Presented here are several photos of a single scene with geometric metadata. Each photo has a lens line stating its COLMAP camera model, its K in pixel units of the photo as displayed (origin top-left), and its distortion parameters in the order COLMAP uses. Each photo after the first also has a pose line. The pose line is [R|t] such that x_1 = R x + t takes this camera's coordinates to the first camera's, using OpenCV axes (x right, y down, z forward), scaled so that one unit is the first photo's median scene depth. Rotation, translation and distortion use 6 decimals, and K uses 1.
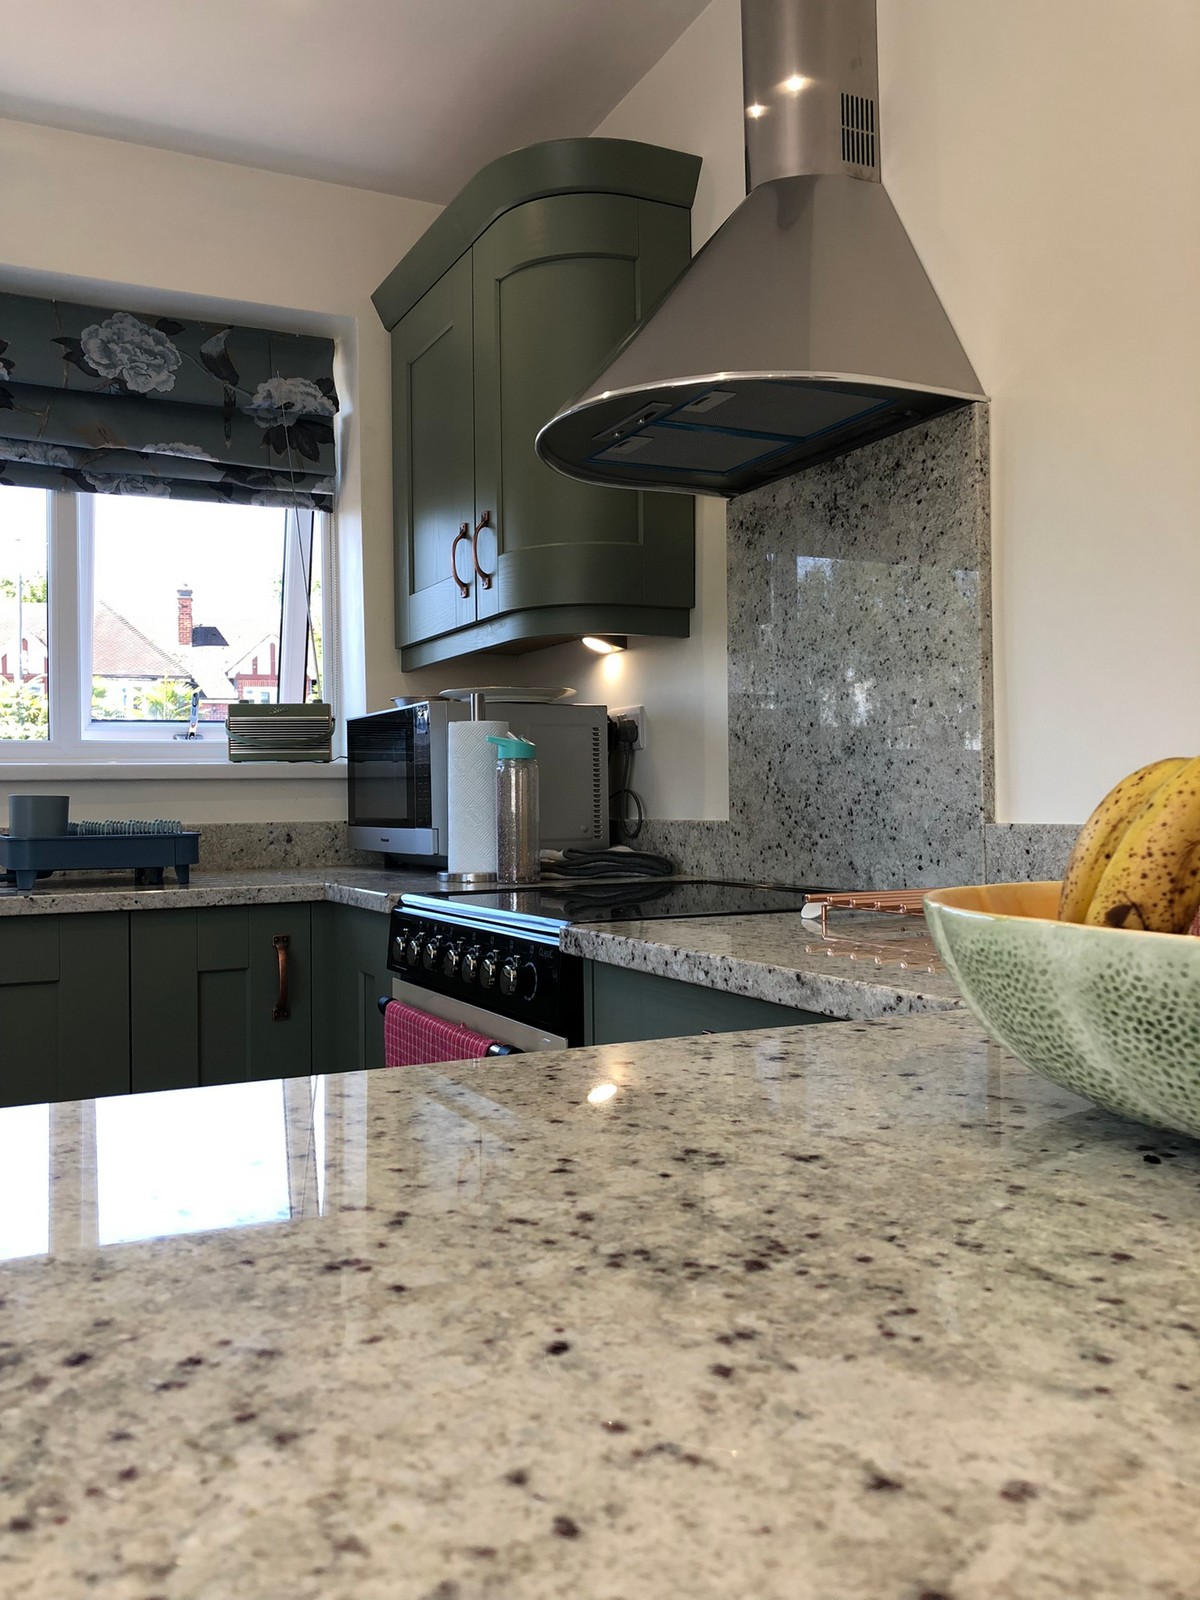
lens RADIAL K [[1299.1, 0, 567.7], [0, 1299.1, 786.6], [0, 0, 1]] dist [0.098059, -0.227850]
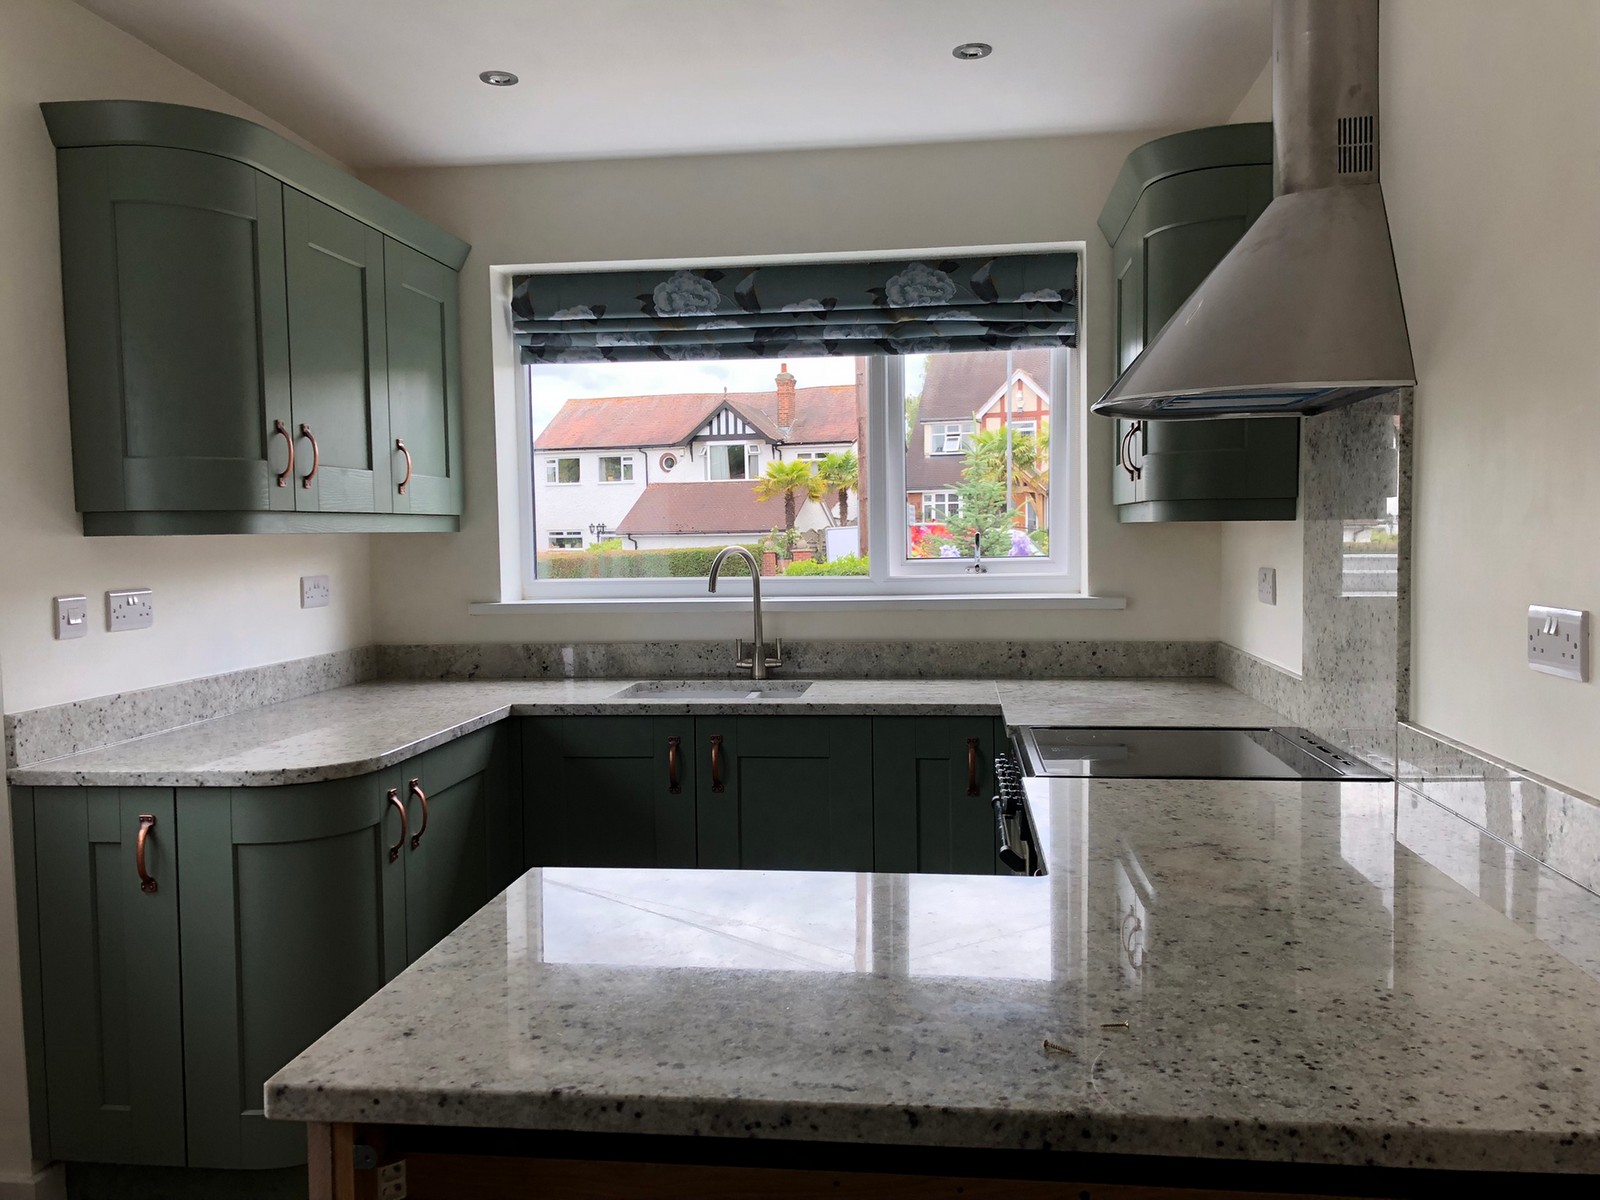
lens RADIAL K [[1295.7, 0, 809.3], [0, 1295.7, 620.8], [0, 0, 1]] dist [0.017908, 0.004925]
pose [[0.845977, 0.038403, -0.531835, 0.366108], [0.007873, 0.996395, 0.084471, -0.131782], [0.533161, -0.075648, 0.842625, -0.269187]]
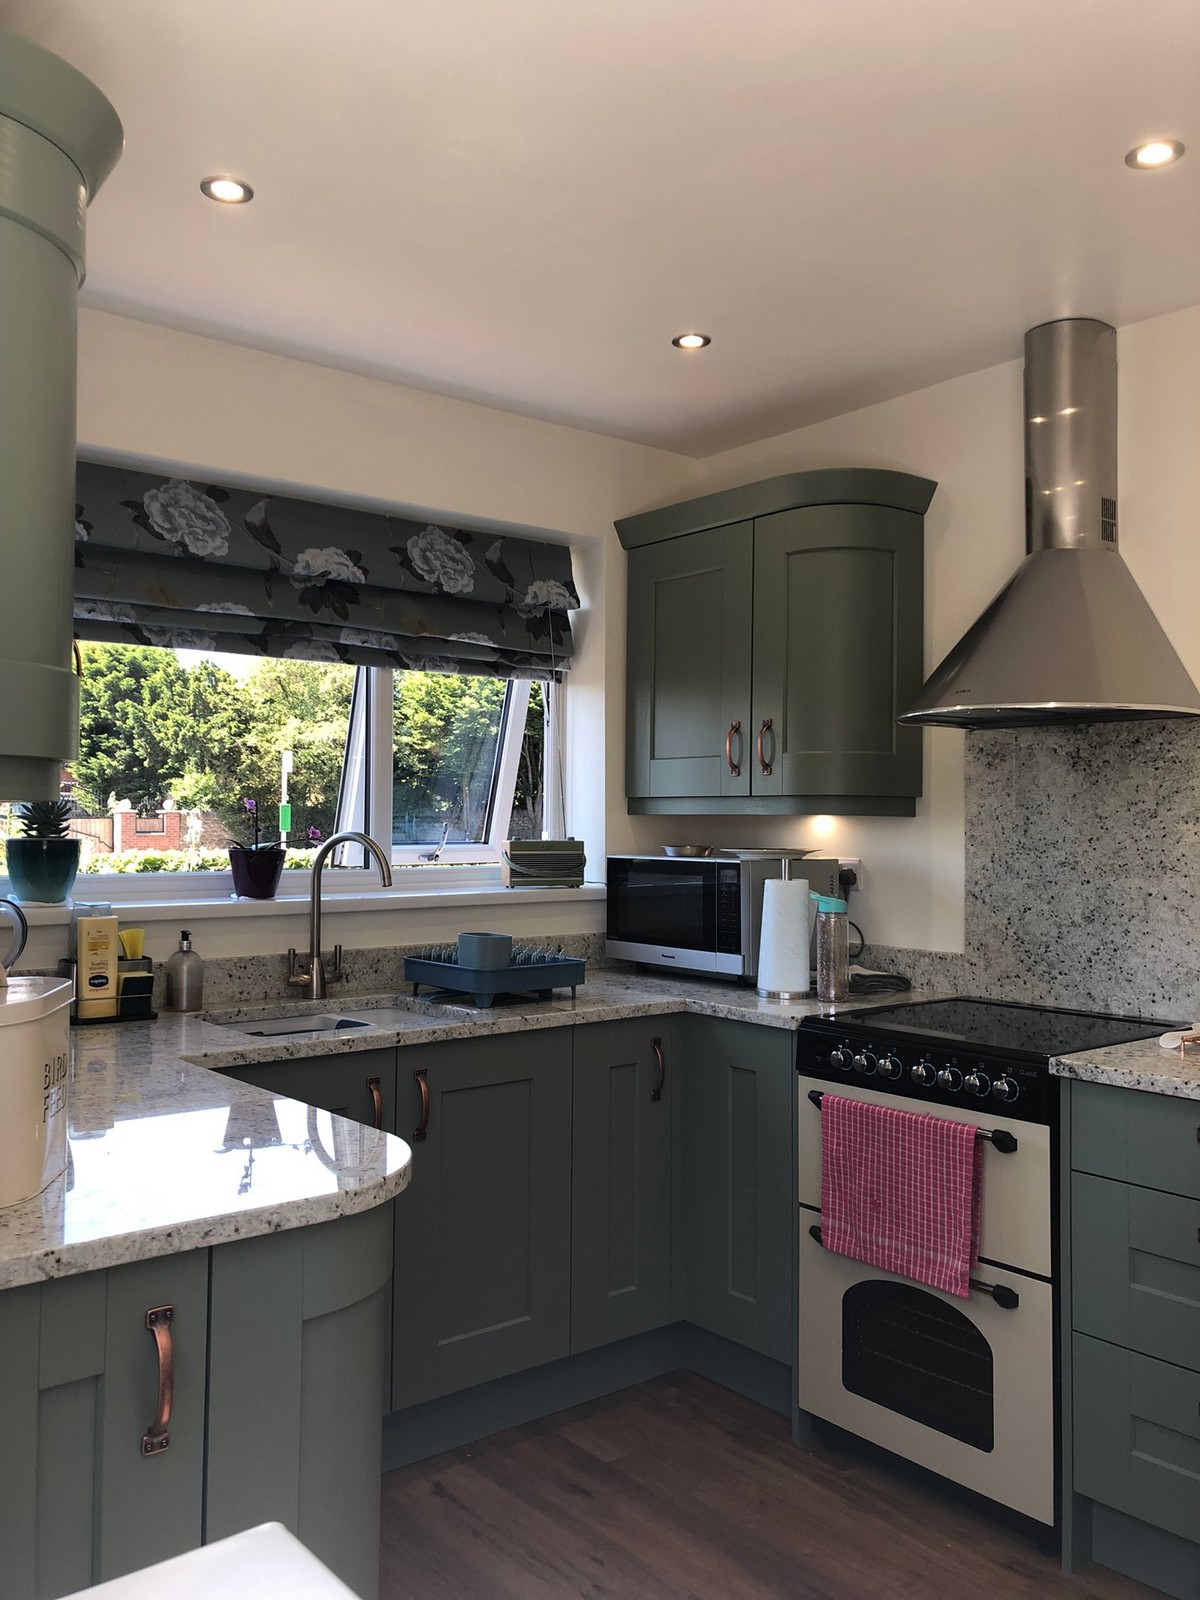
lens RADIAL K [[1292.4, 0, 591.1], [0, 1292.4, 794.8], [0, 0, 1]] dist [0.084336, -0.219061]
pose [[0.973670, 0.025315, 0.226553, -0.576634], [-0.022626, 0.999639, -0.014460, -0.113901], [-0.226837, 0.008953, 0.973892, -0.285727]]
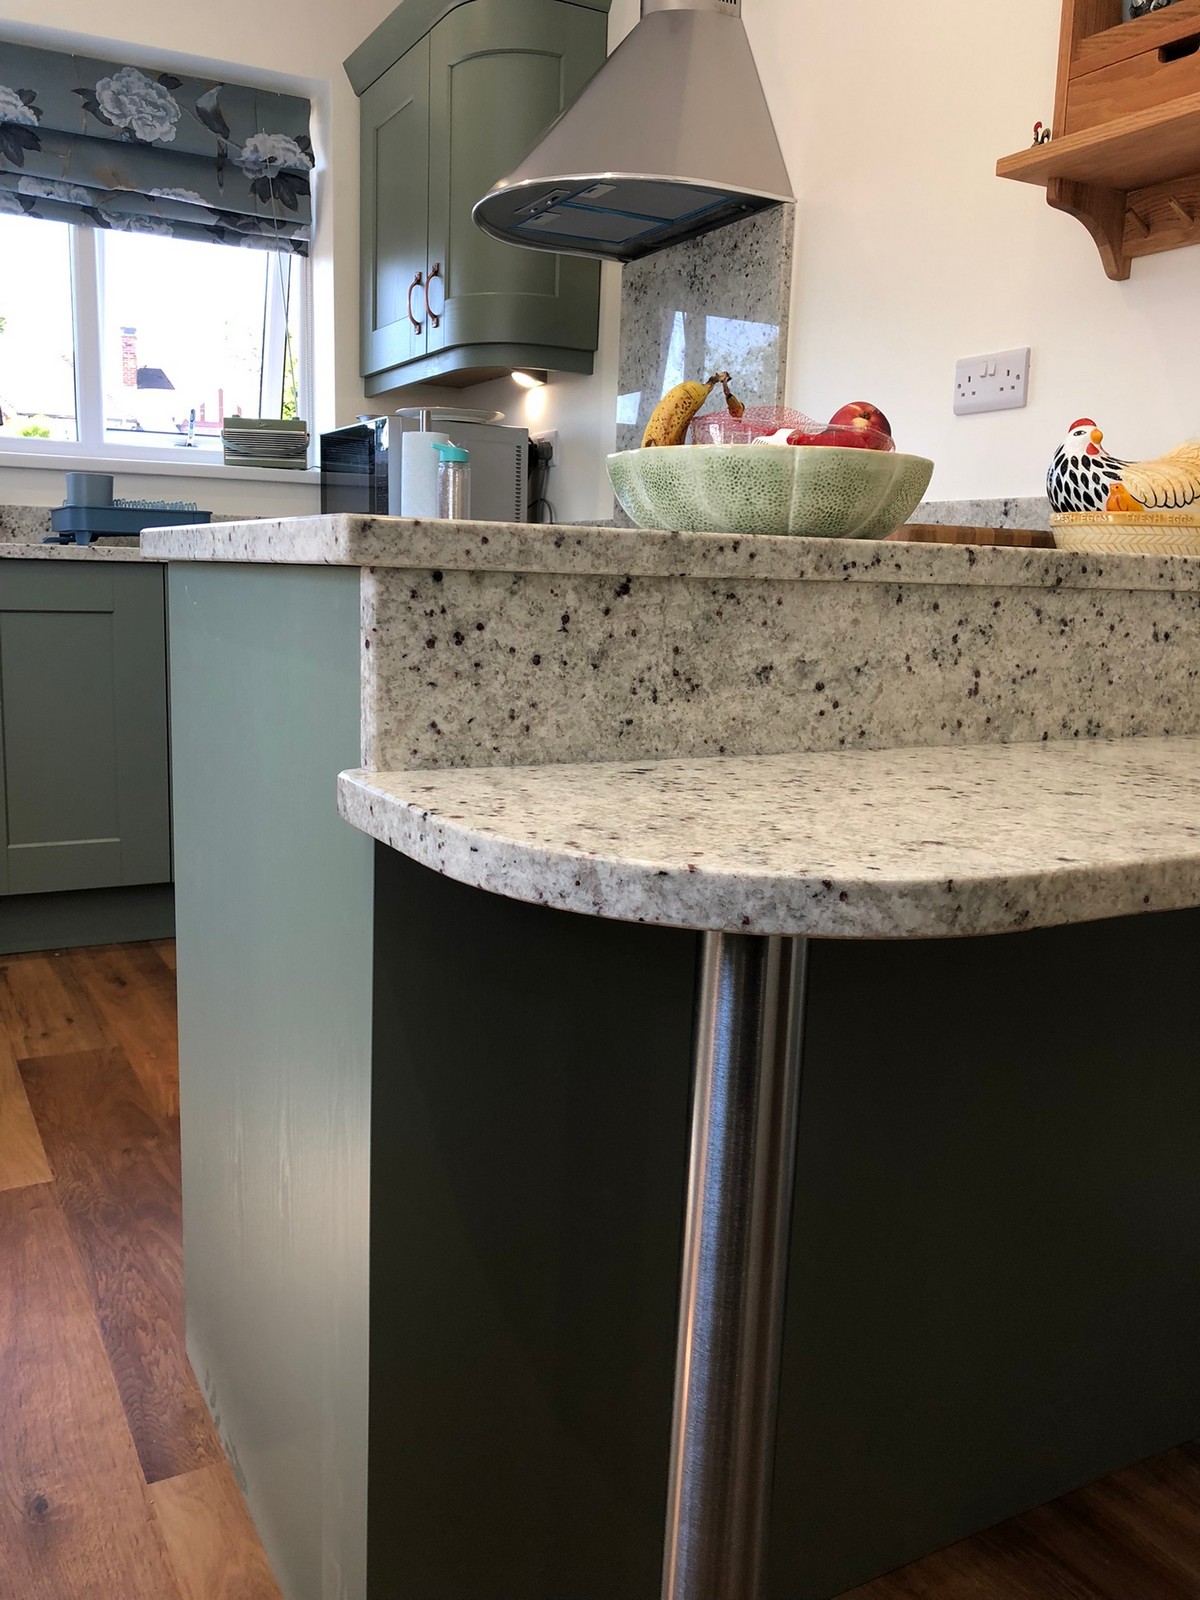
lens RADIAL K [[1306.2, 0, 573.7], [0, 1306.2, 793.1], [0, 0, 1]] dist [0.042972, -0.048364]
pose [[0.998430, 0.033751, 0.044693, 0.031712], [-0.041101, 0.983643, 0.175380, 0.066515], [-0.038043, -0.176941, 0.983486, -0.356076]]
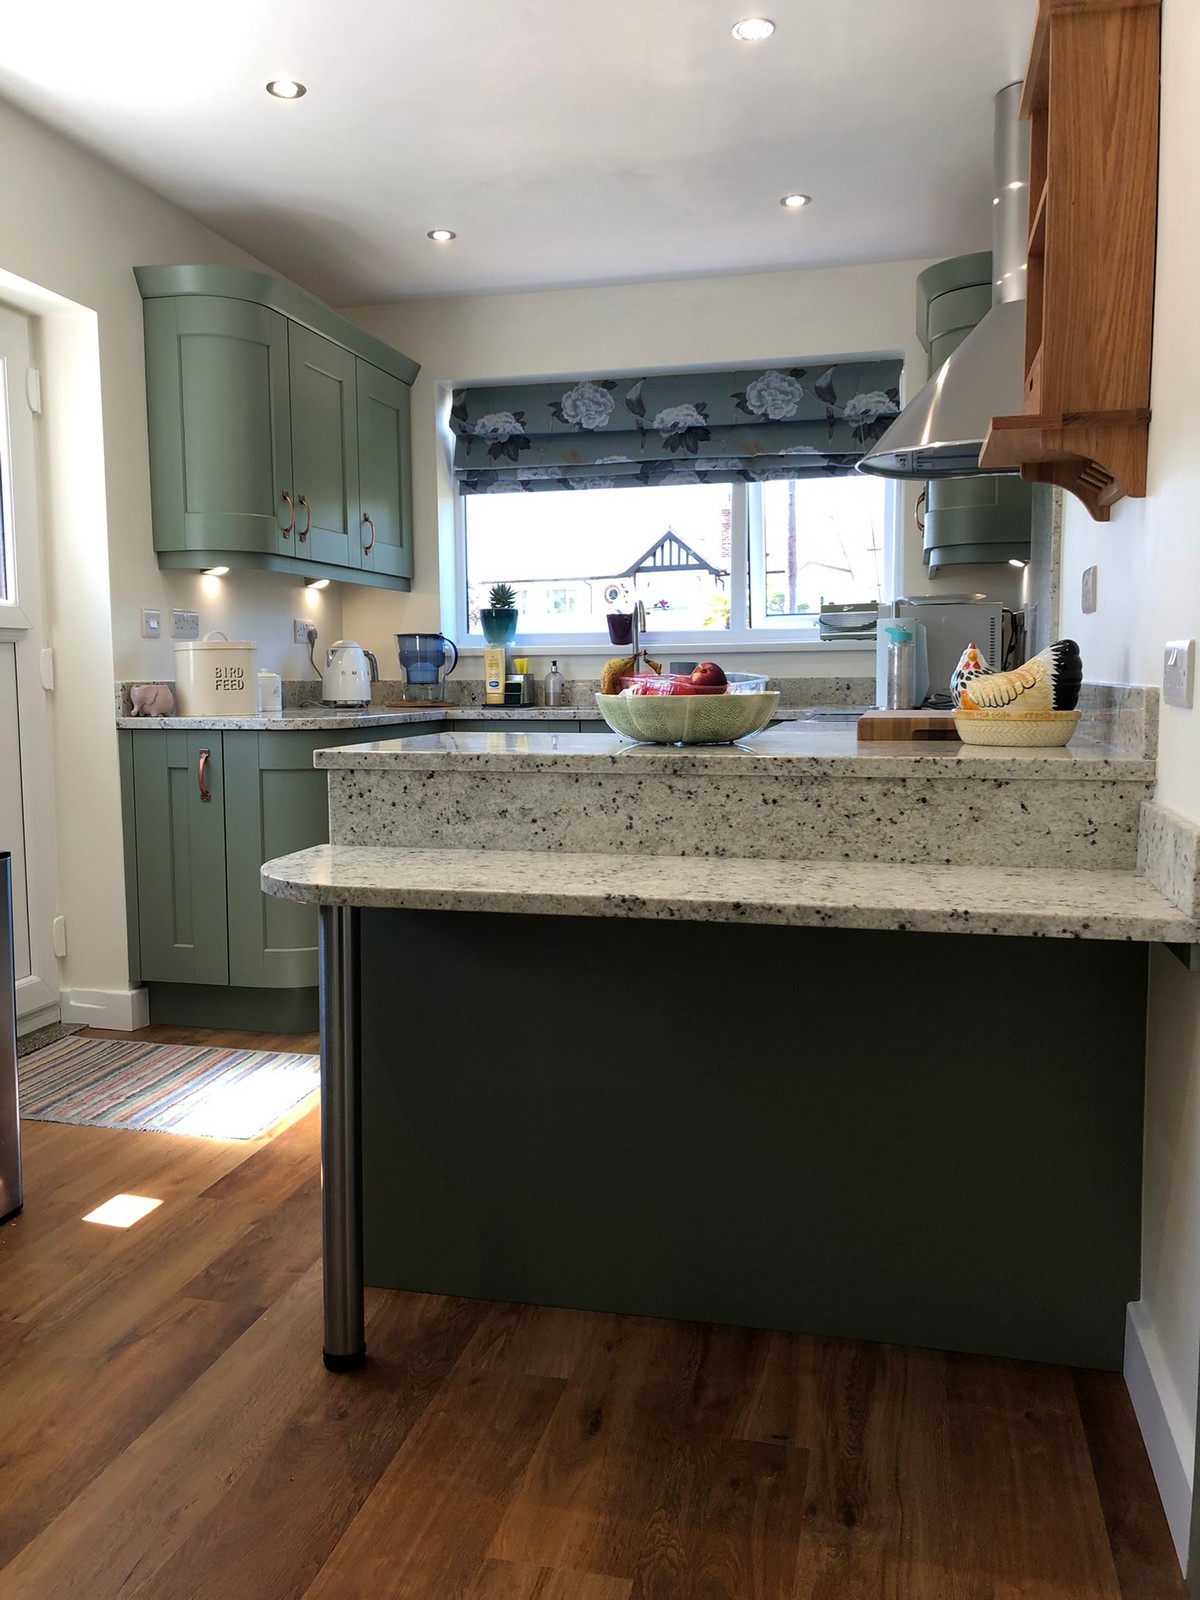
lens RADIAL K [[1289.8, 0, 579.6], [0, 1289.8, 798.6], [0, 0, 1]] dist [0.134424, -0.291350]
pose [[0.766270, 0.071602, -0.638516, 0.715422], [0.003472, 0.993295, 0.115553, -0.013550], [0.642509, -0.090762, 0.760884, -0.588981]]
